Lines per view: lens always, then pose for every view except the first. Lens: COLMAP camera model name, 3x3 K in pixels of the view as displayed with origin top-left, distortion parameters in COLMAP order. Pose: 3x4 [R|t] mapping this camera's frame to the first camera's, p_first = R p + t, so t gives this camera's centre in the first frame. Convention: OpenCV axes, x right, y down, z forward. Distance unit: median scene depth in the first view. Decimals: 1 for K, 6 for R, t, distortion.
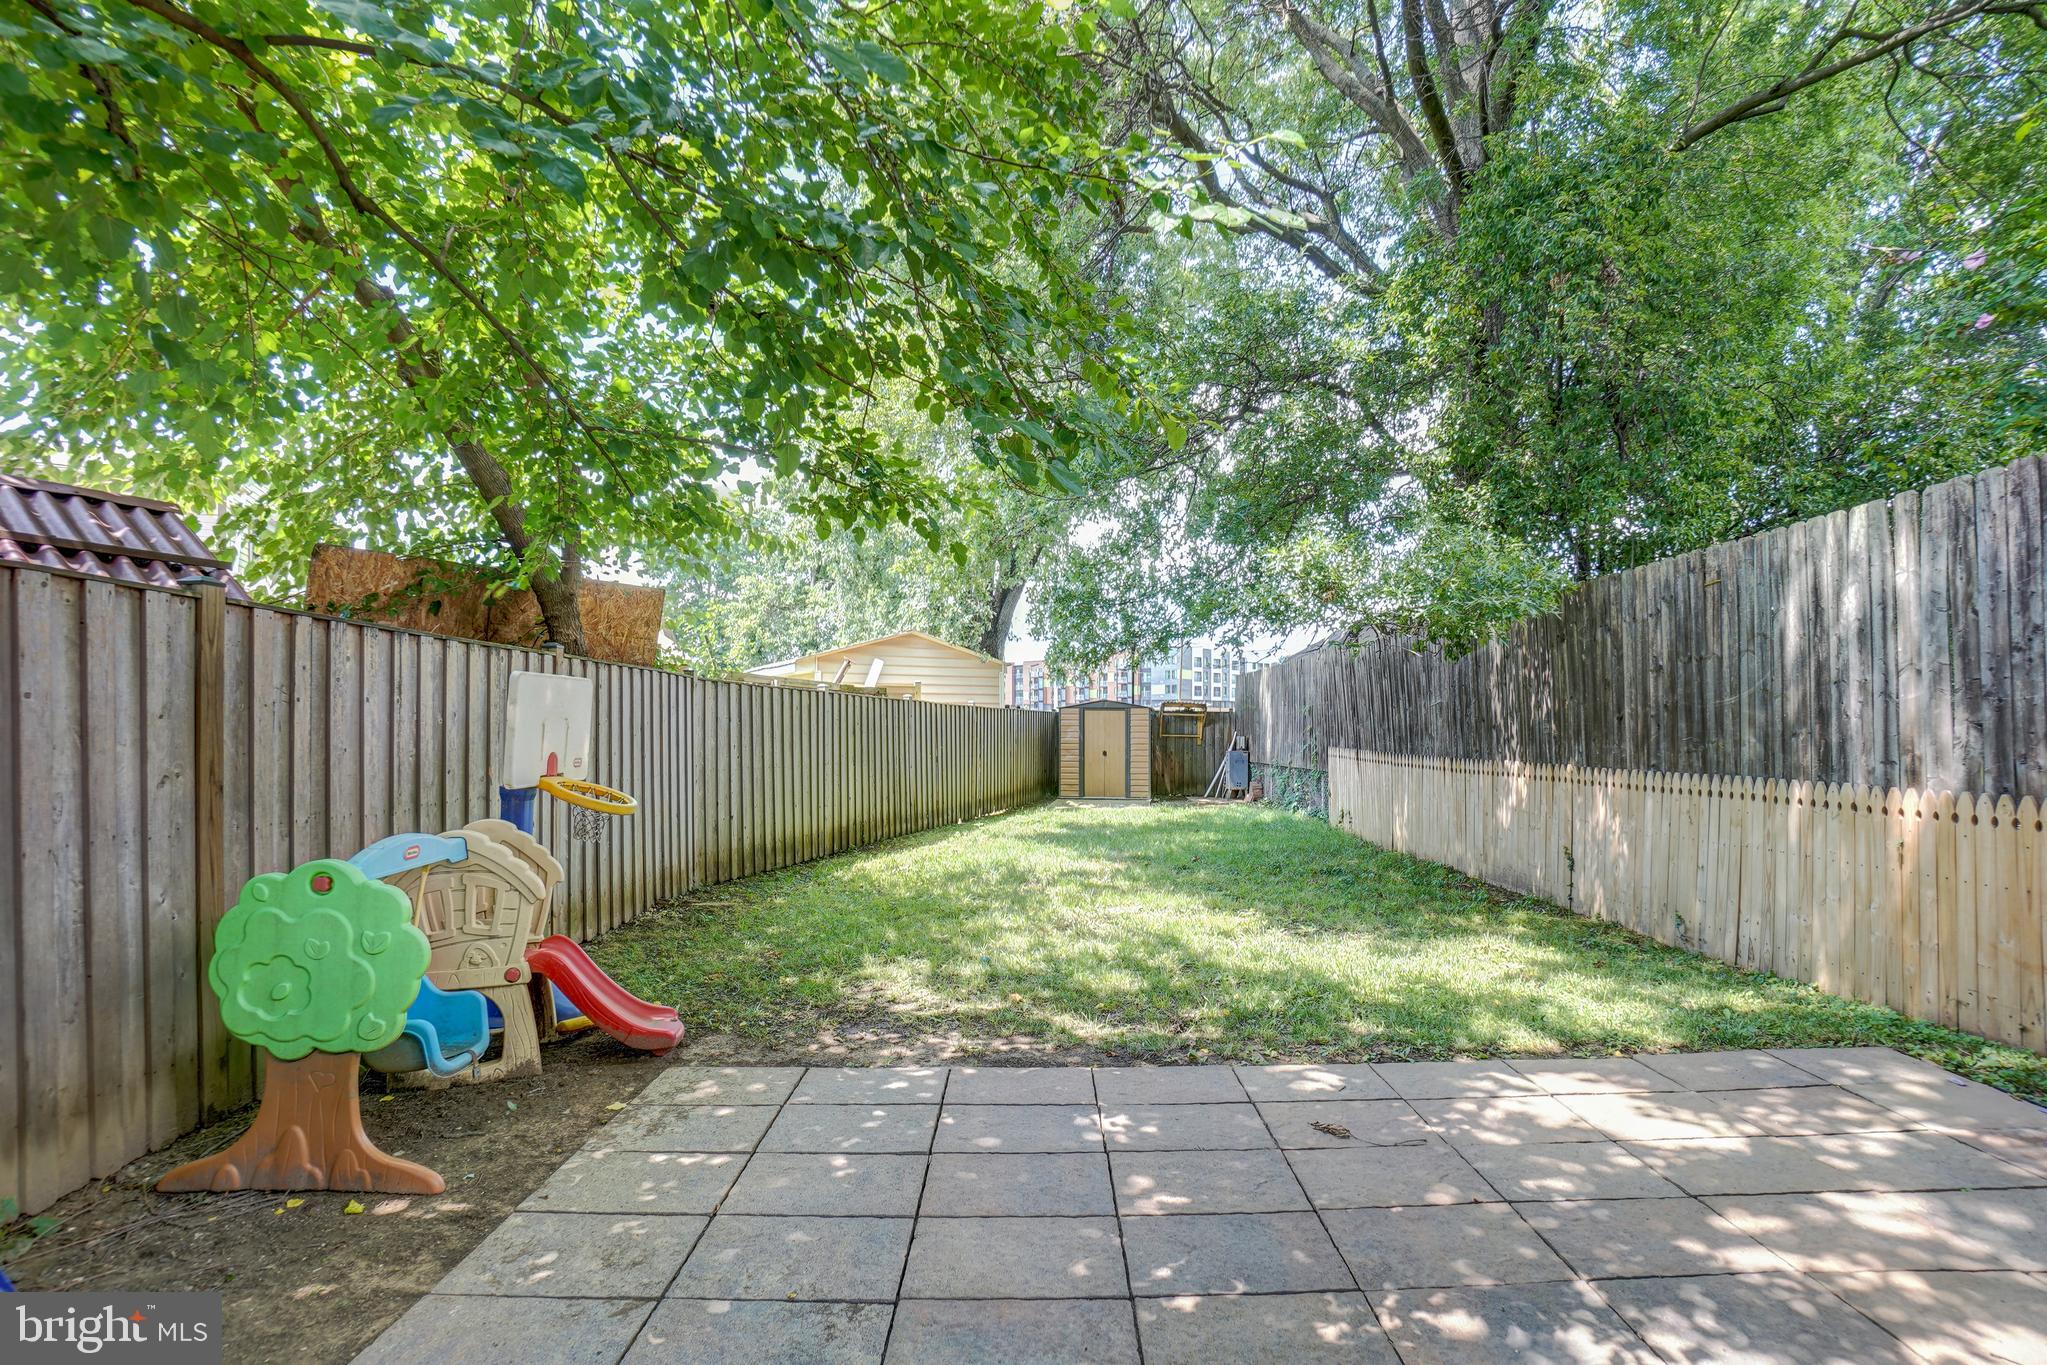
lens RADIAL K [[933.7, 0, 1031.6], [0, 933.7, 710.2], [0, 0, 1]] dist [-0.076269, 0.028599]
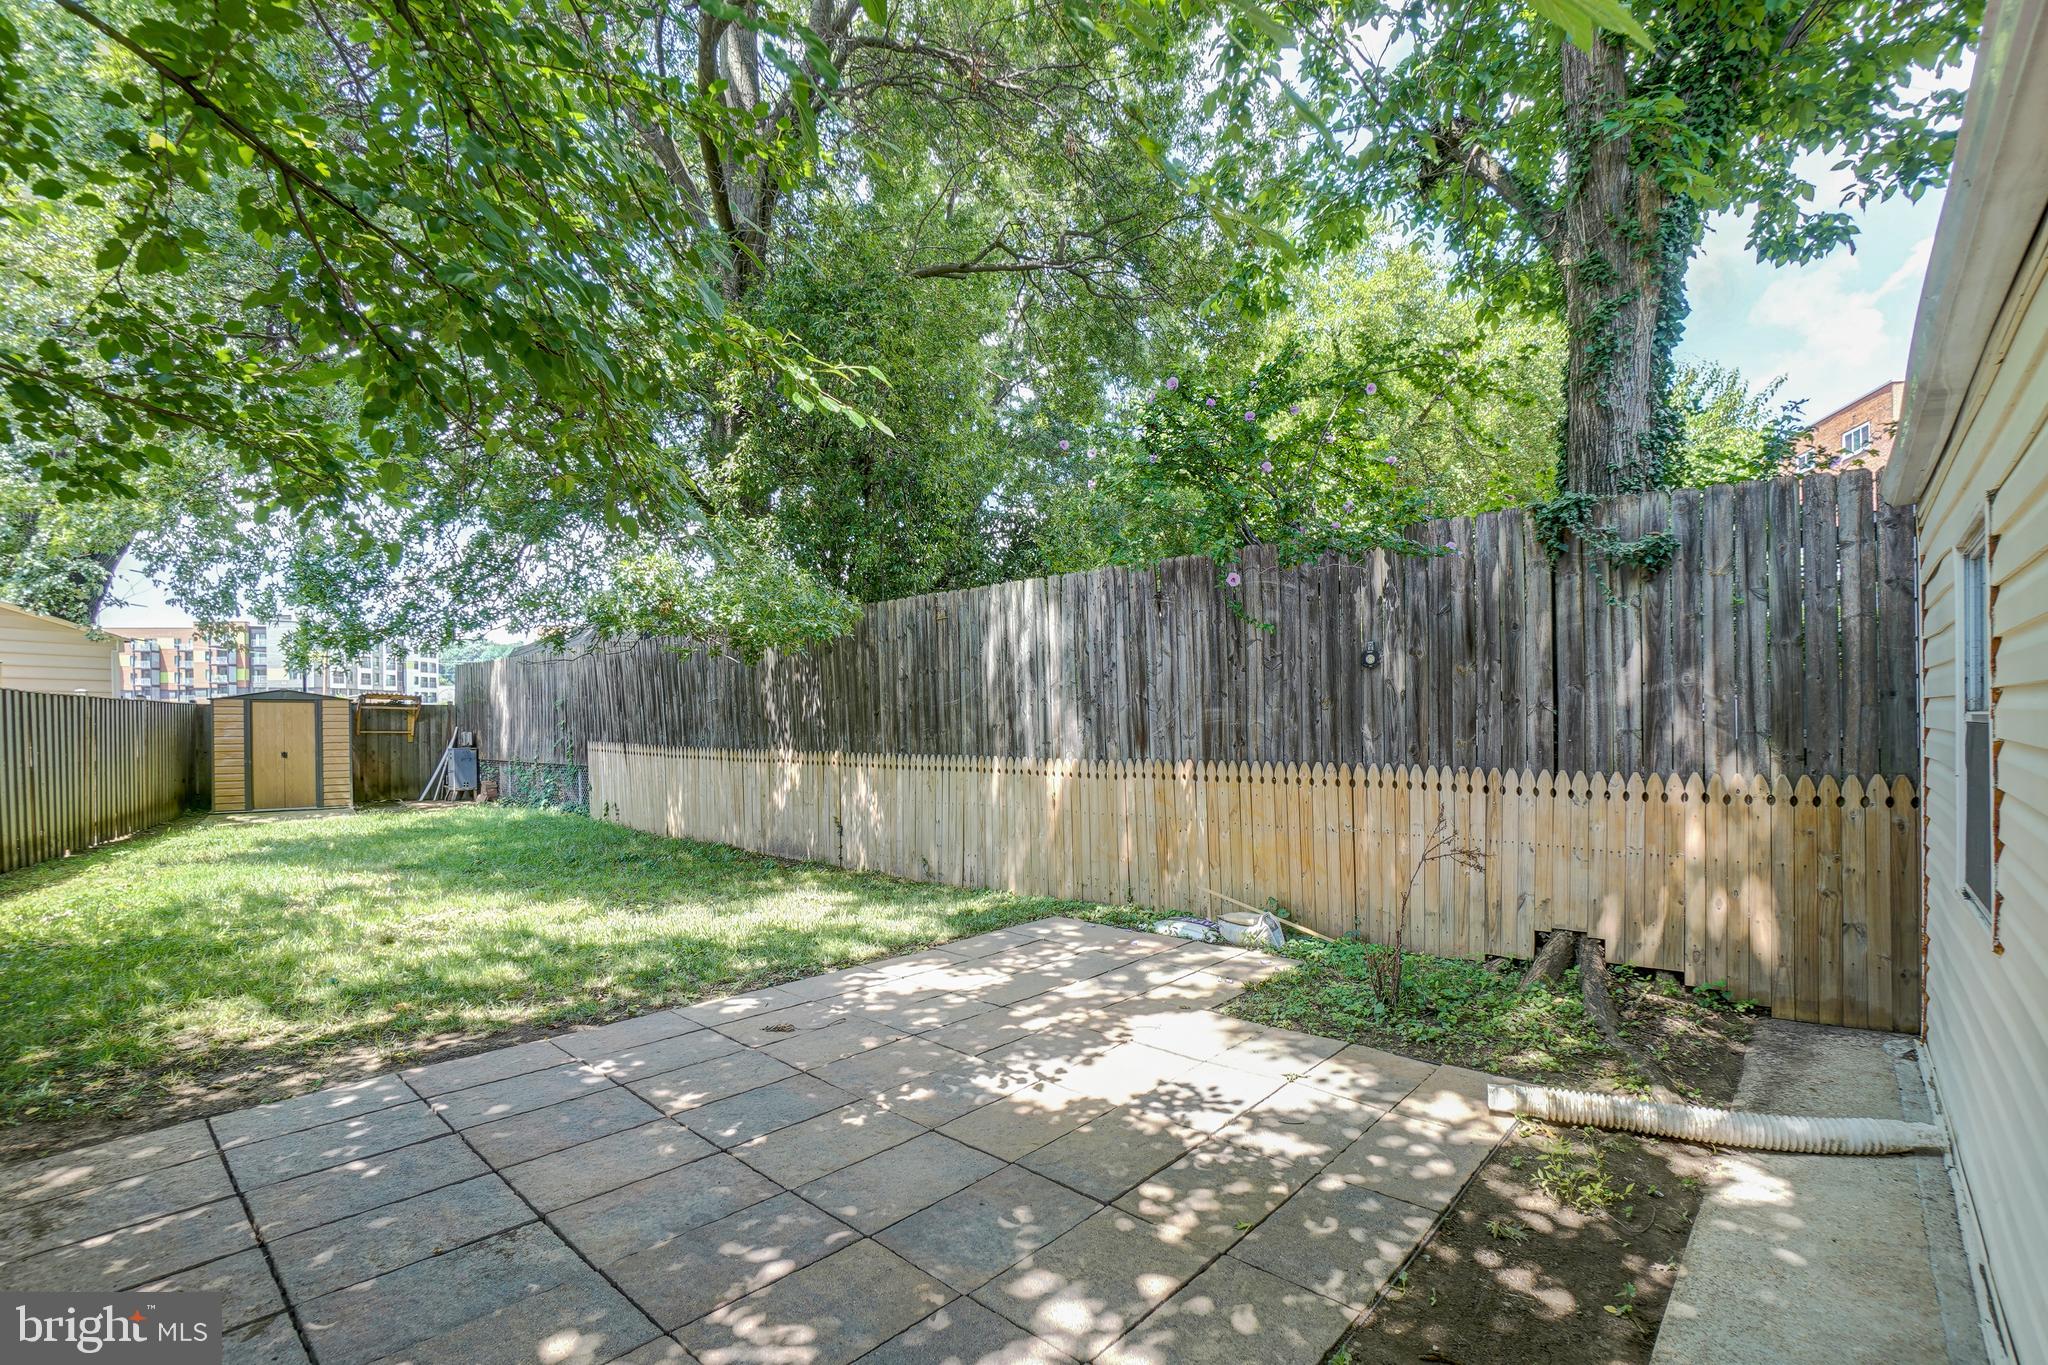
lens RADIAL K [[934.1, 0, 1032.1], [0, 934.1, 710.2], [0, 0, 1]] dist [-0.076269, 0.028599]
pose [[0.683556, 0.002471, 0.729893, -0.274654], [-0.007540, 0.999965, 0.003676, -0.006607], [-0.729859, -0.008017, 0.683551, -0.125691]]
